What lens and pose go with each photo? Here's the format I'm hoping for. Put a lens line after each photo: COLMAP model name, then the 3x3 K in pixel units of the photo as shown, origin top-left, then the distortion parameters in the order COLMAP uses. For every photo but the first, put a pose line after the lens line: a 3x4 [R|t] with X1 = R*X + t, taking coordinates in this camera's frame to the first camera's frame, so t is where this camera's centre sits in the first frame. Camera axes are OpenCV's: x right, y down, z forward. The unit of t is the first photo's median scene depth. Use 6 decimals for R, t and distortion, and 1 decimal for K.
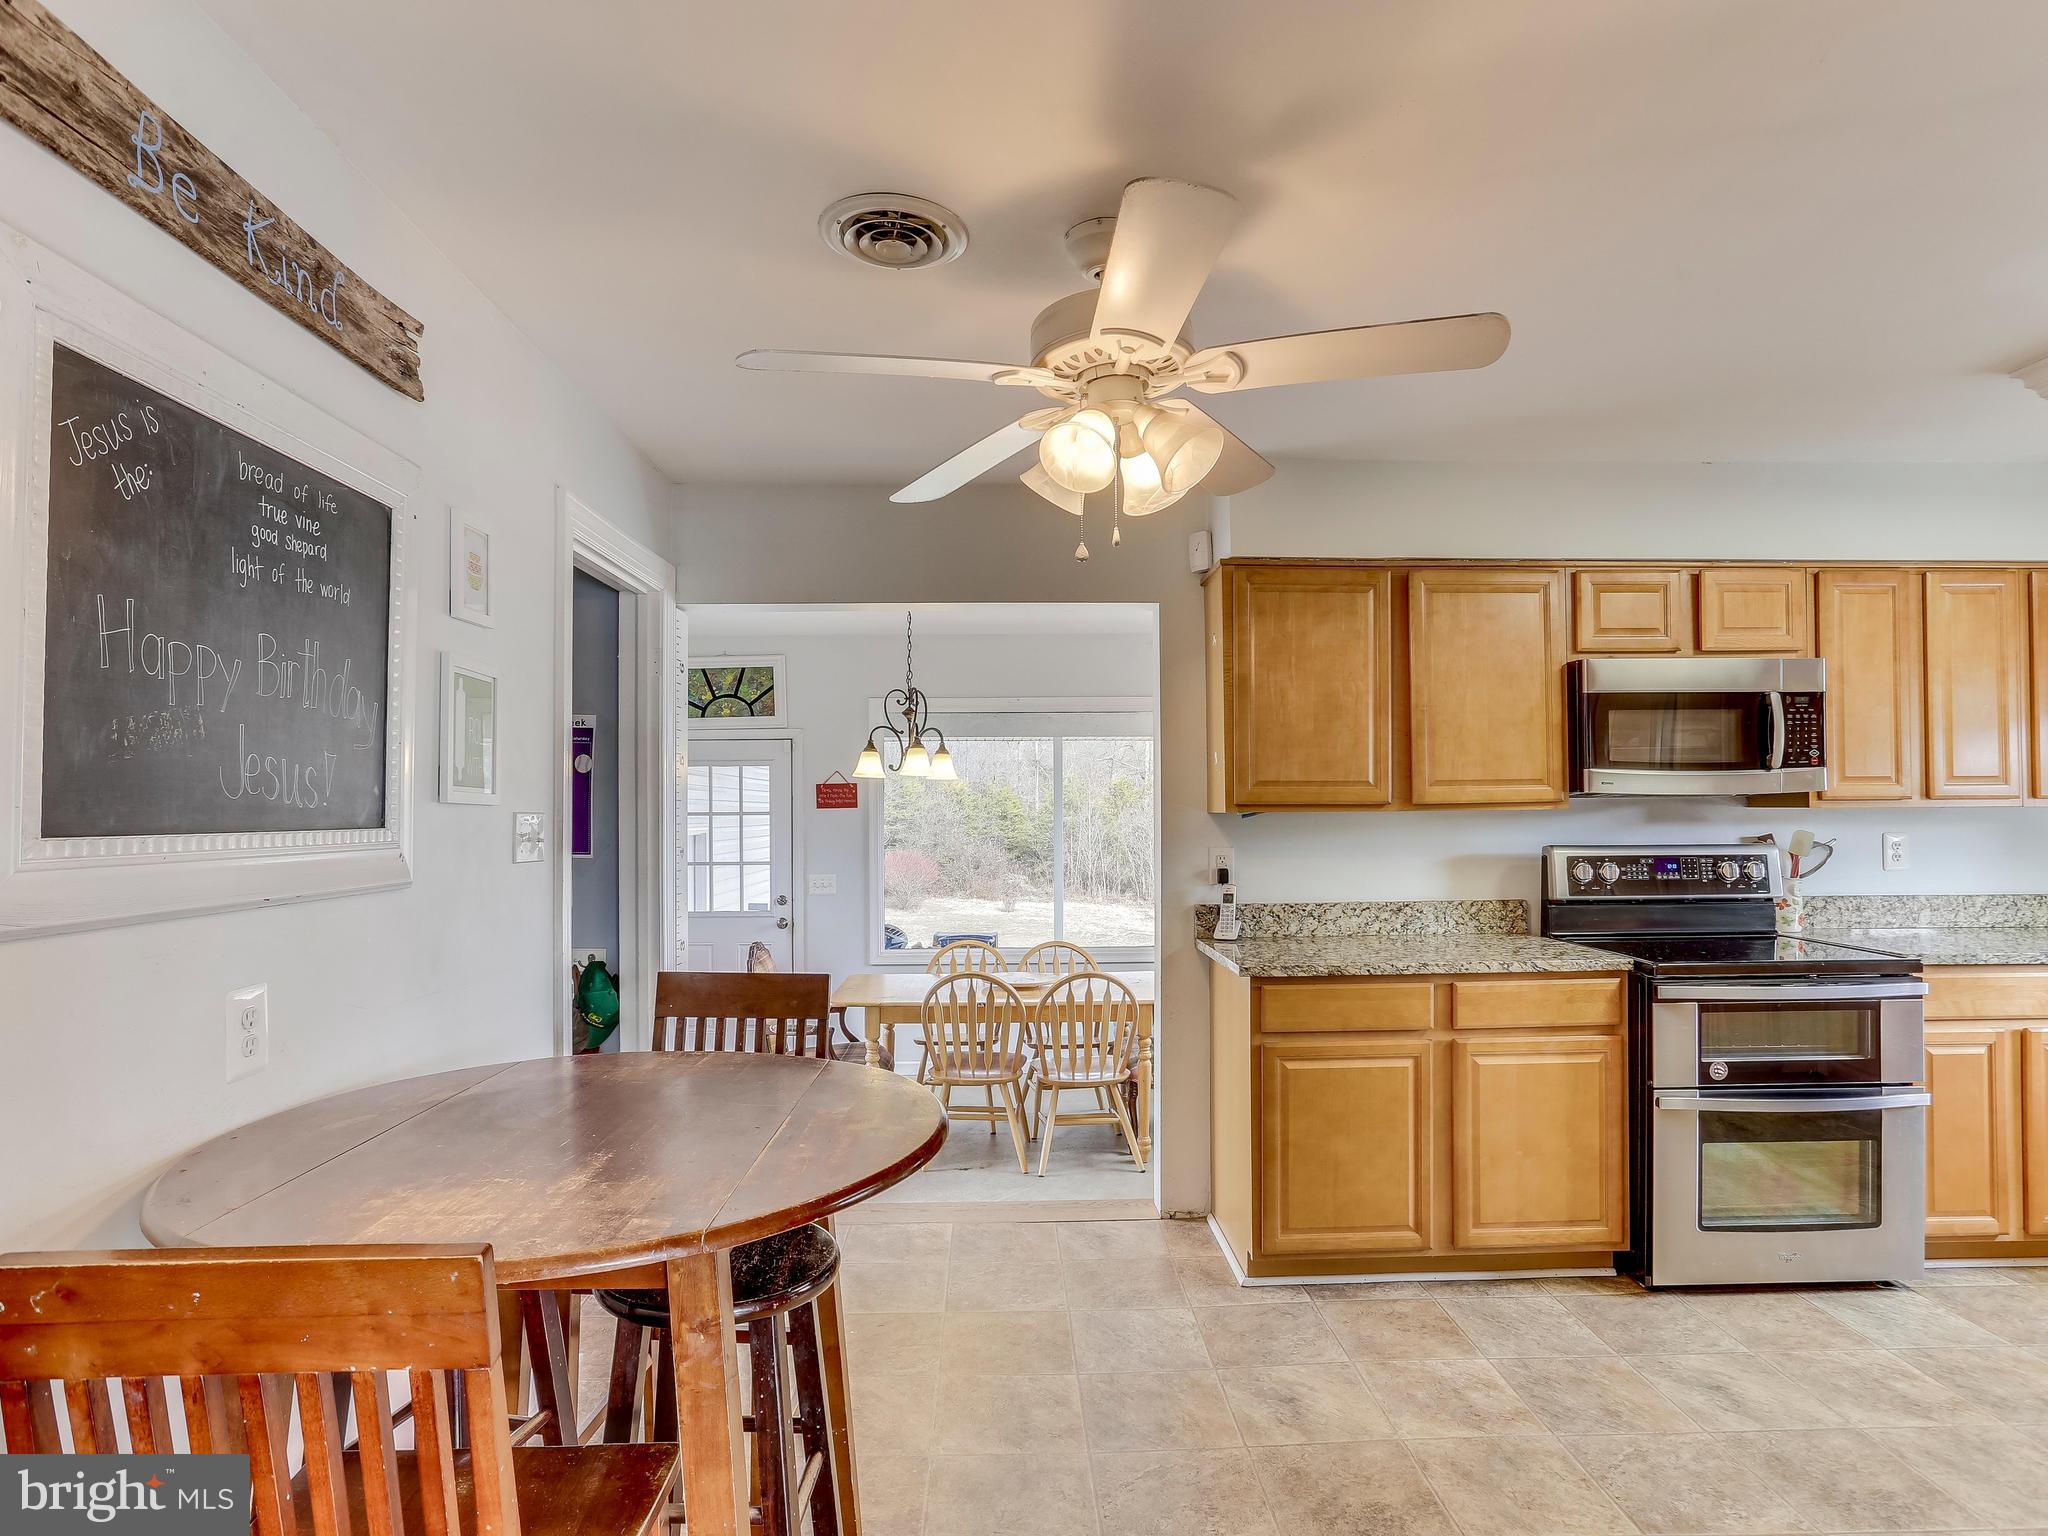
lens RADIAL K [[1128.6, 0, 1028.3], [0, 1128.6, 730.3], [0, 0, 1]] dist [-0.004217, 0.027020]
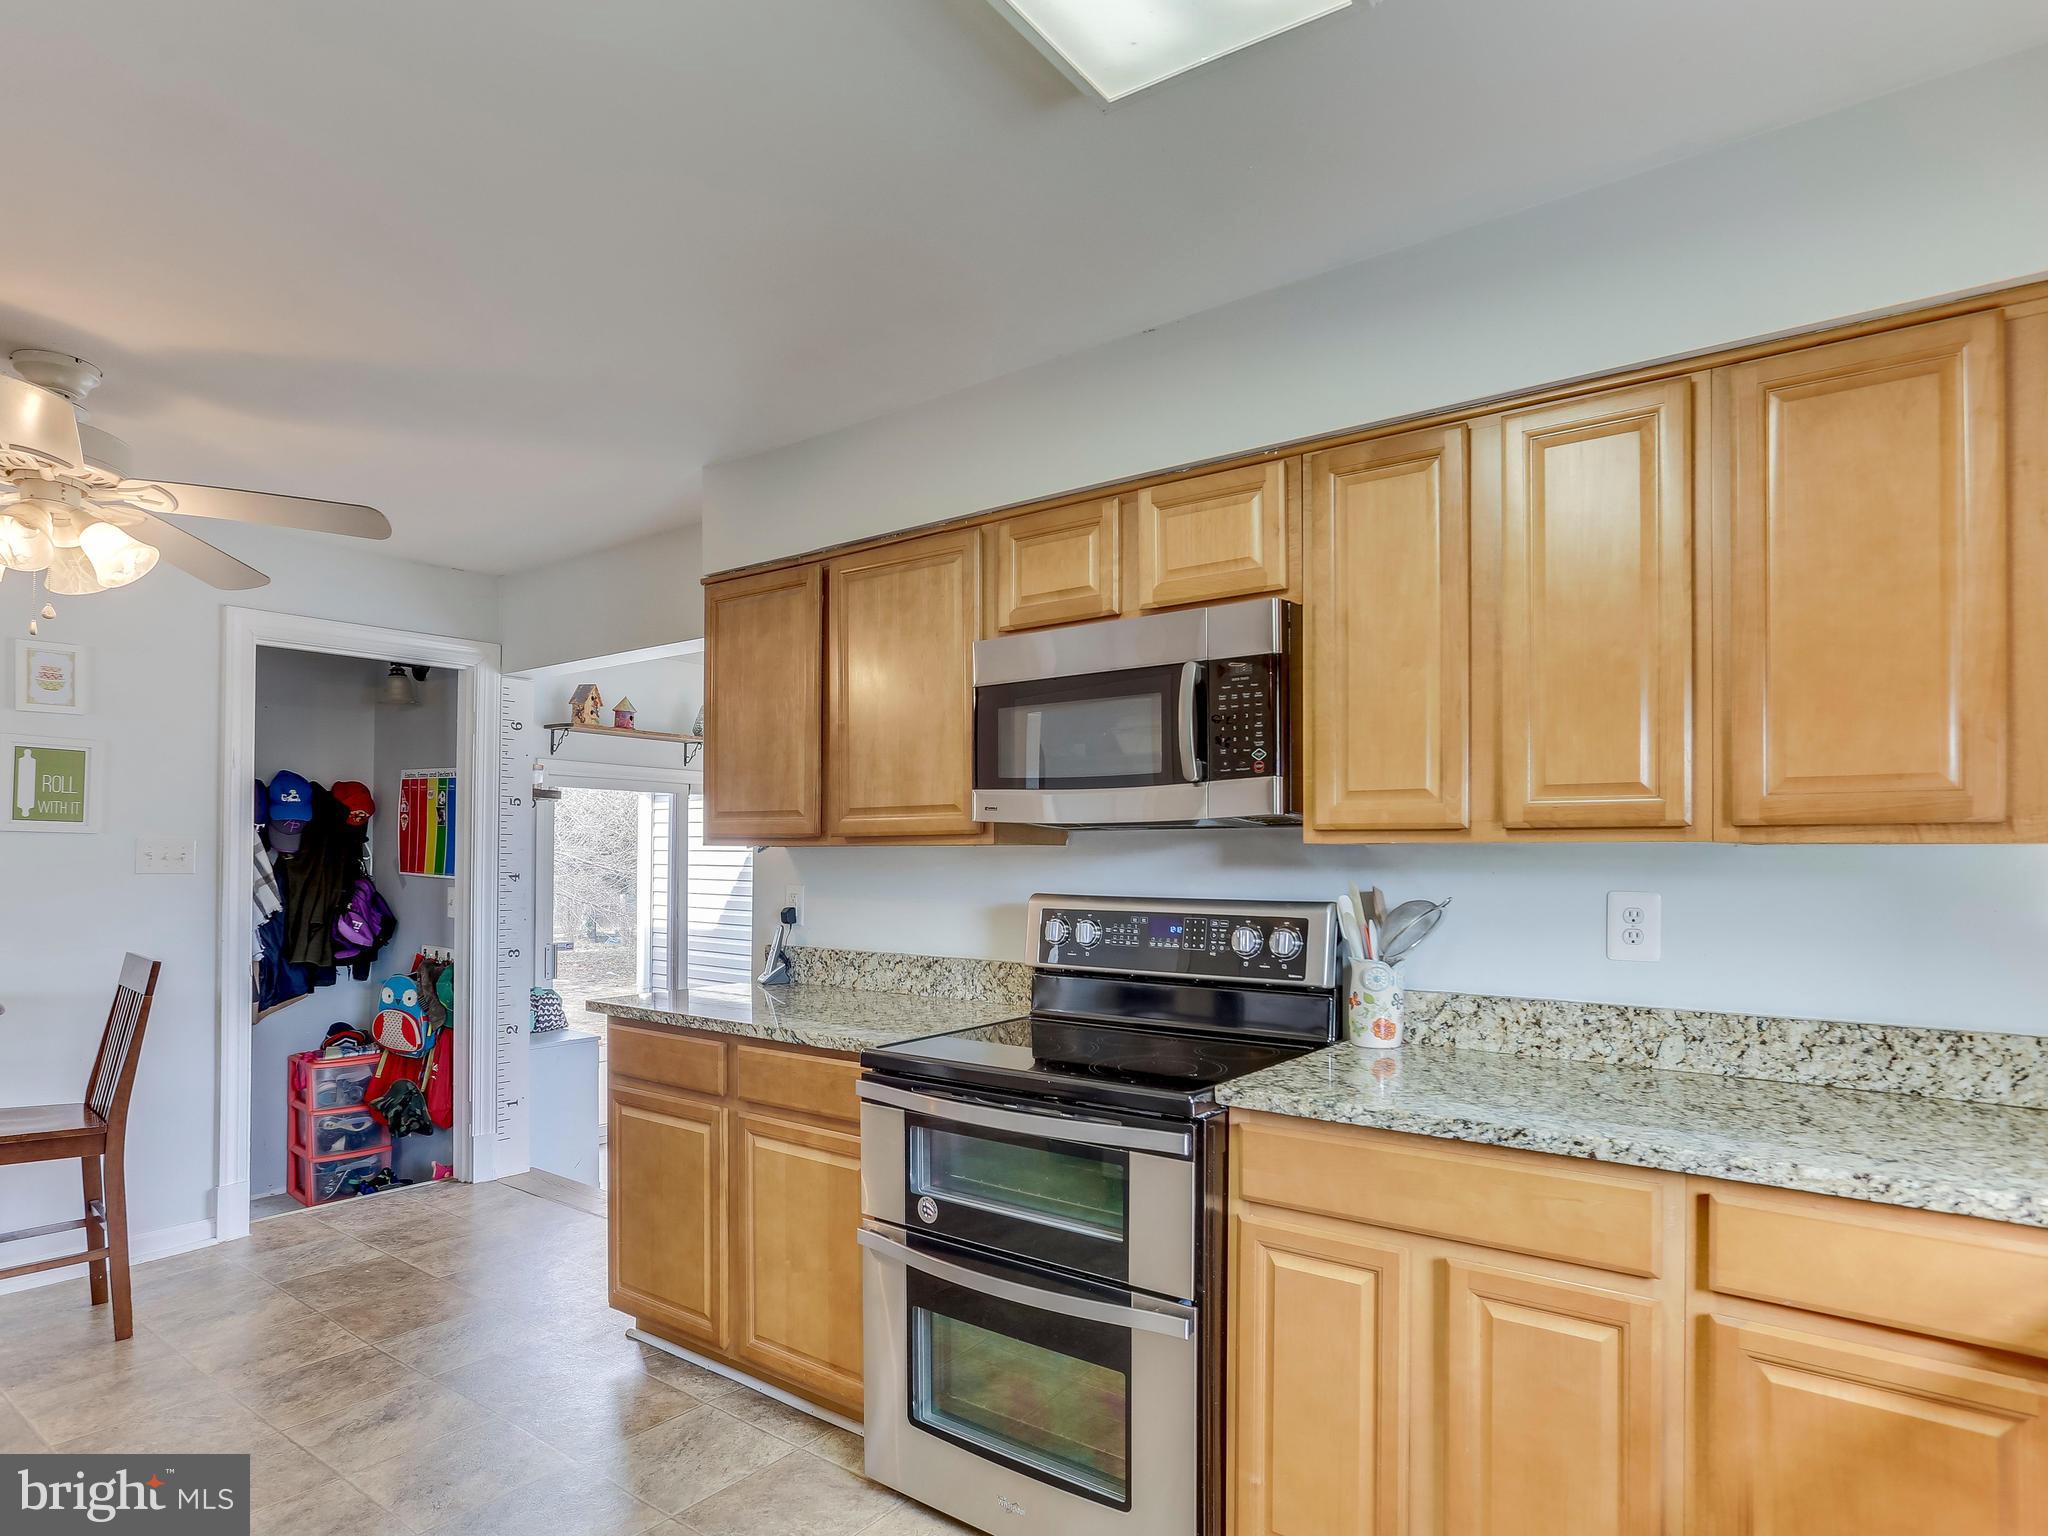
lens RADIAL K [[1140.8, 0, 994.2], [0, 1140.8, 776.0], [0, 0, 1]] dist [-0.023858, 0.028882]
pose [[0.757744, -0.034571, -0.651636, 0.939605], [0.034808, 0.999315, -0.012540, 0.033033], [0.651623, -0.013180, 0.758429, 0.412139]]
